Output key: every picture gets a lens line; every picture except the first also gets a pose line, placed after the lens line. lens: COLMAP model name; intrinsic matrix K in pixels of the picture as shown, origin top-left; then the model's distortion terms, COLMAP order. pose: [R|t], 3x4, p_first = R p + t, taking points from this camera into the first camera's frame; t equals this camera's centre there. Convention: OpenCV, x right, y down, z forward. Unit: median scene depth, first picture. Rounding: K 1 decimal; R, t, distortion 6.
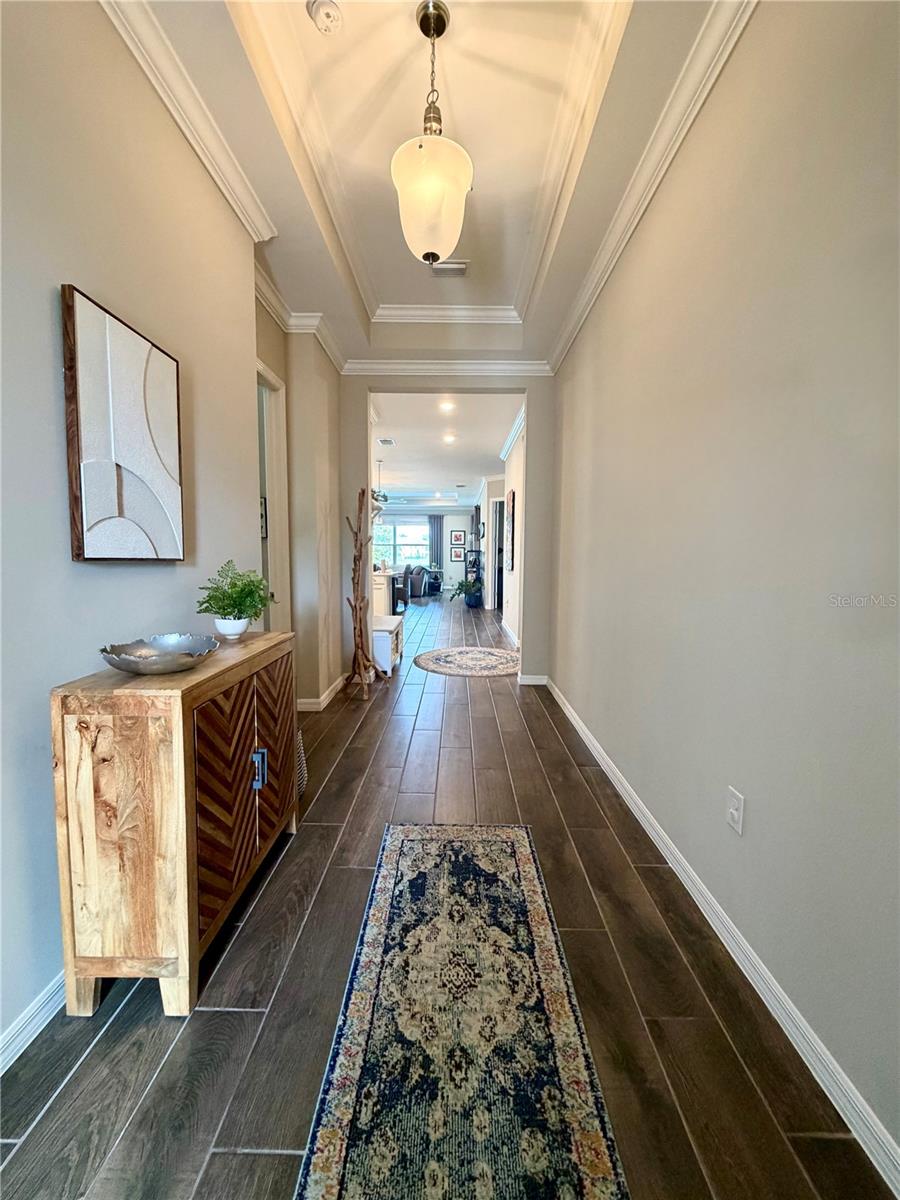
lens RADIAL K [[475.7, 0, 451.0], [0, 475.7, 595.2], [0, 0, 1]] dist [-0.000303, 0.000611]
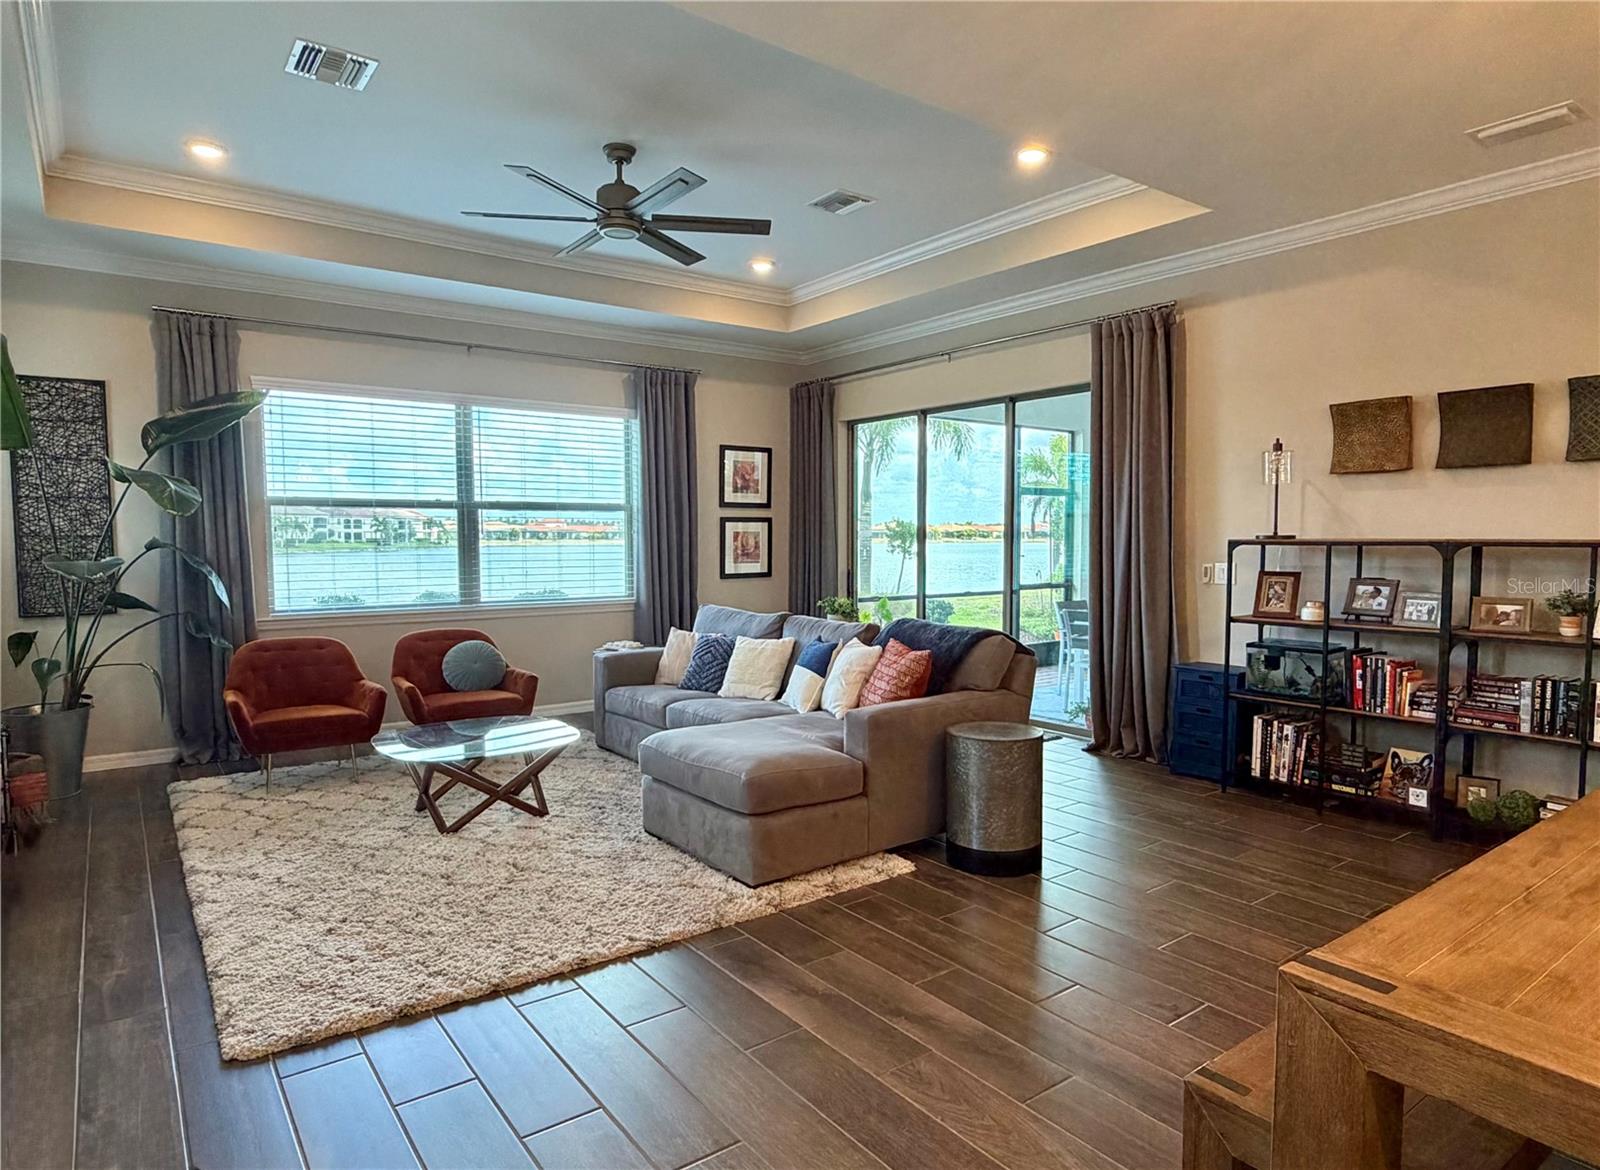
lens RADIAL K [[947.0, 0, 821.1], [0, 947.0, 621.6], [0, 0, 1]] dist [0.020306, 0.001621]
pose [[0.793667, -0.066316, 0.604727, -0.246753], [0.056662, 0.997778, 0.035053, -0.063181], [-0.605708, 0.006445, 0.795661, 0.602423]]
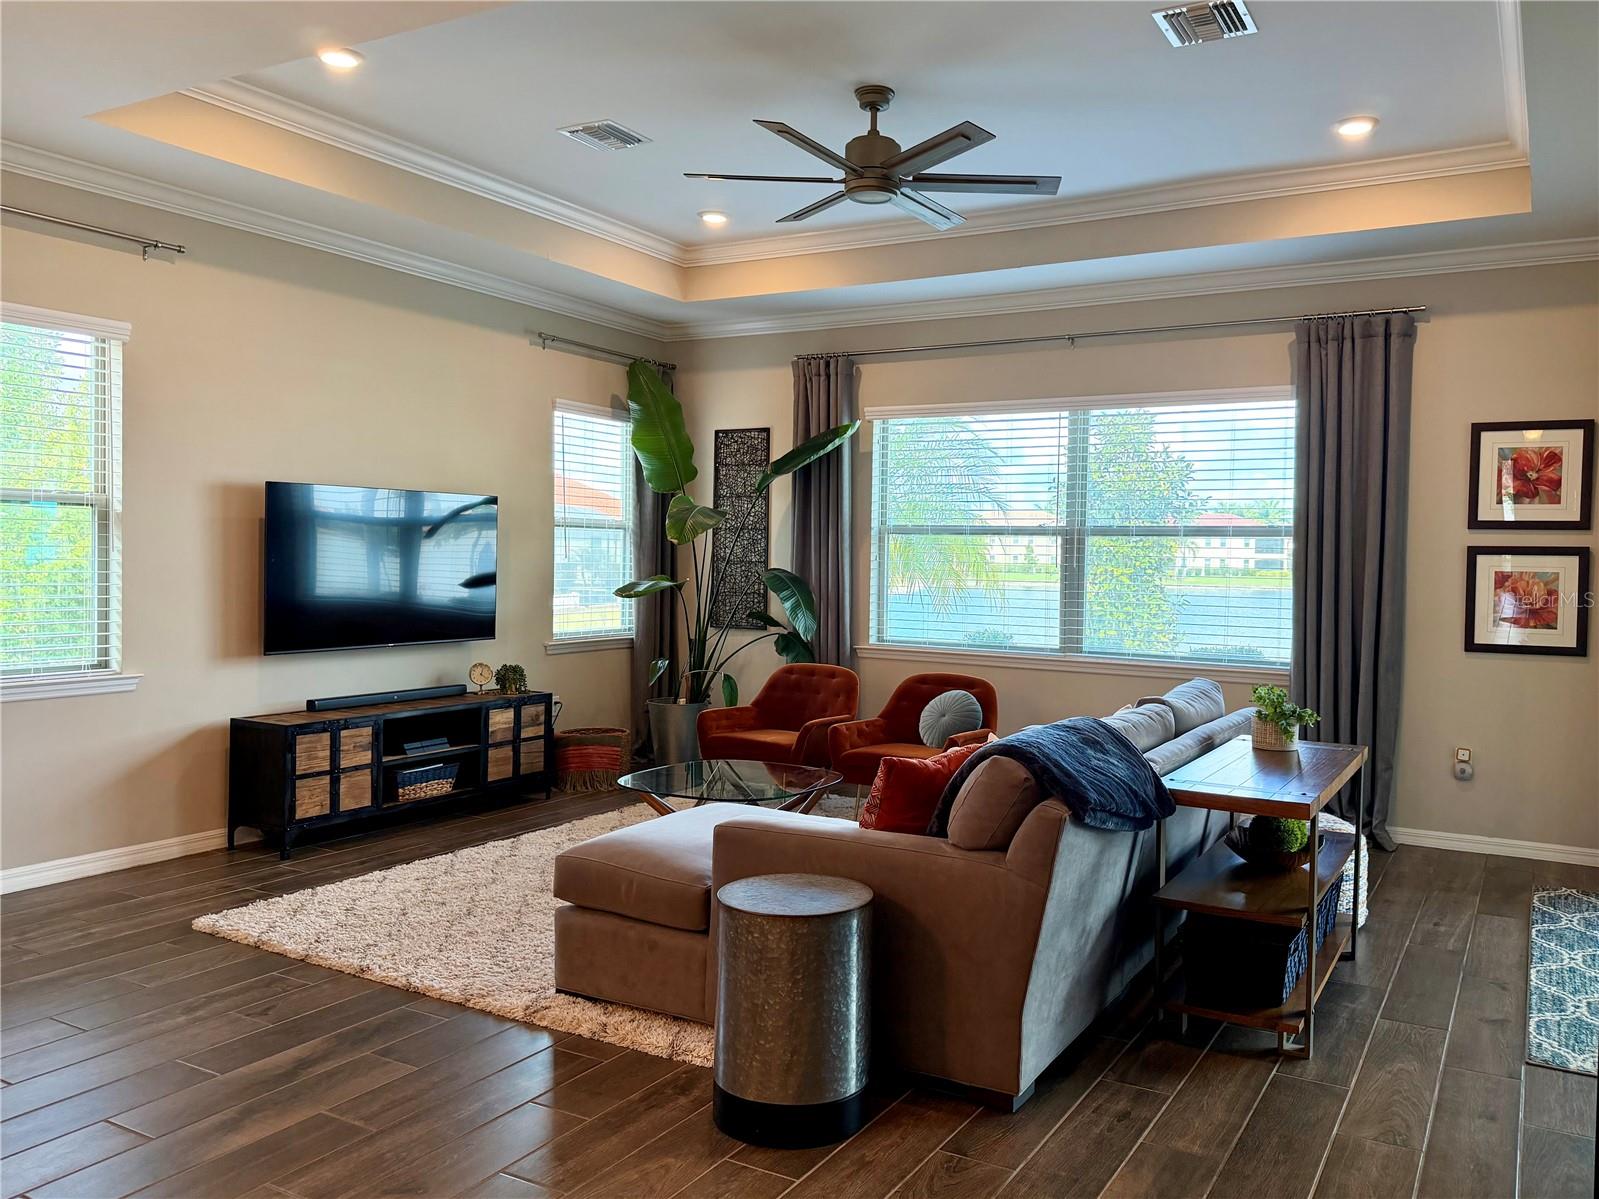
lens RADIAL K [[1236.5, 0, 838.7], [0, 1236.5, 596.8], [0, 0, 1]] dist [0.048865, -0.007017]
pose [[0.876780, 0.024031, -0.480291, 0.014133], [-0.051154, 0.997745, -0.043461, -0.061488], [0.478163, 0.062674, 0.876032, 0.602435]]
